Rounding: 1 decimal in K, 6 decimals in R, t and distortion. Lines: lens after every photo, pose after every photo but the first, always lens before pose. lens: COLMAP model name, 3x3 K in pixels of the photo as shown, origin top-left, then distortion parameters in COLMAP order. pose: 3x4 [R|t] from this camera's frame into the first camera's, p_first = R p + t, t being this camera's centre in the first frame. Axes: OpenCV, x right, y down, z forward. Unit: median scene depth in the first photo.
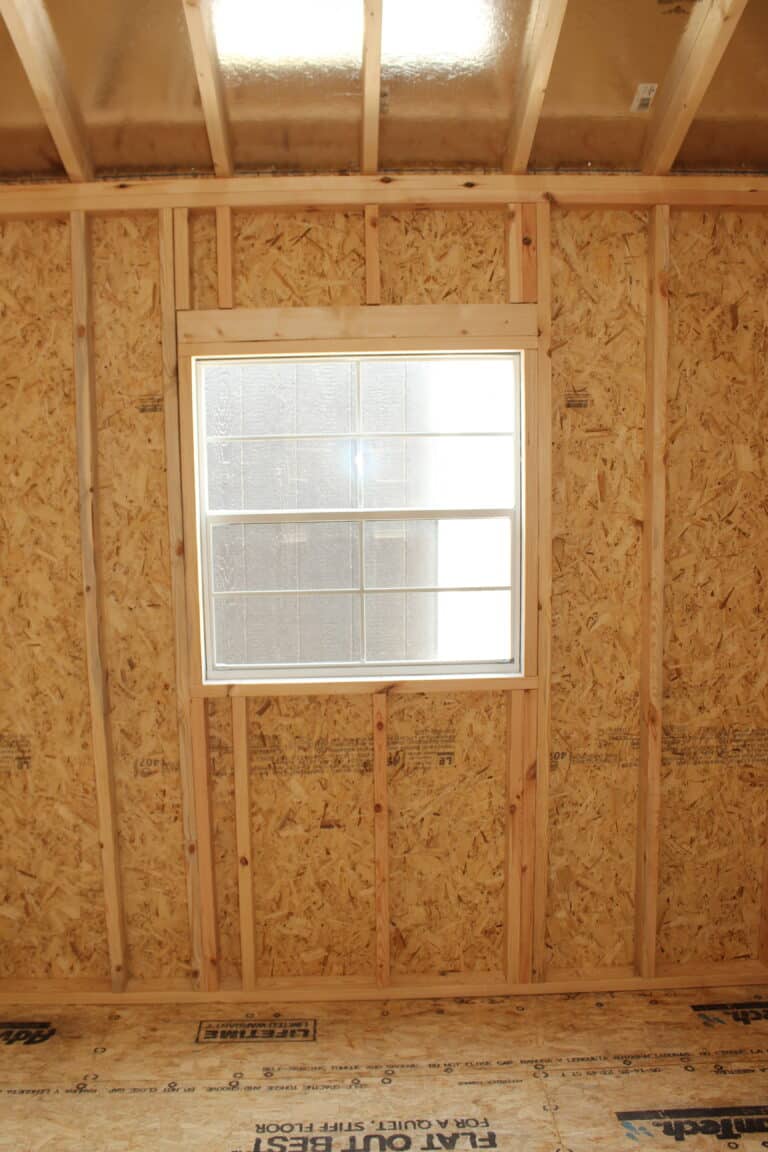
lens RADIAL K [[999.7, 0, 381.5], [0, 999.7, 573.2], [0, 0, 1]] dist [-0.144877, 0.117536]
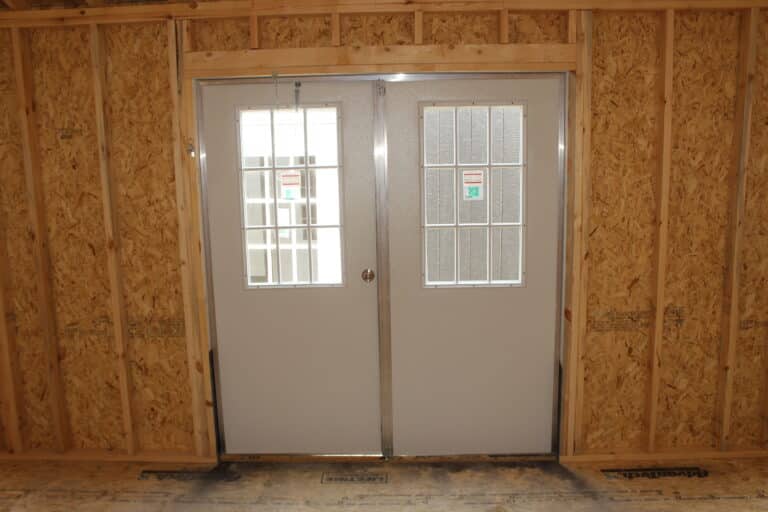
lens RADIAL K [[666.5, 0, 355.8], [0, 666.5, 270.2], [0, 0, 1]] dist [-0.144877, 0.117536]
pose [[0.999115, 0.003973, -0.041886, -0.917239], [-0.001819, 0.998679, 0.051346, 0.040416], [0.042034, -0.051224, 0.997802, -0.190030]]
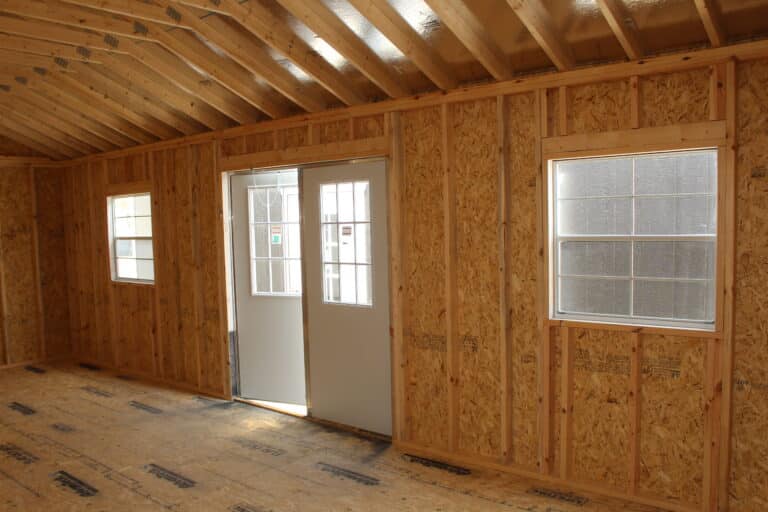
lens RADIAL K [[666.5, 0, 380.9], [0, 666.5, 268.4], [0, 0, 1]] dist [-0.144877, 0.117536]
pose [[0.753855, 0.046812, -0.655371, 0.435149], [-0.062646, 0.998036, -0.000772, 0.030253], [0.654048, 0.041638, 0.755306, -0.249625]]
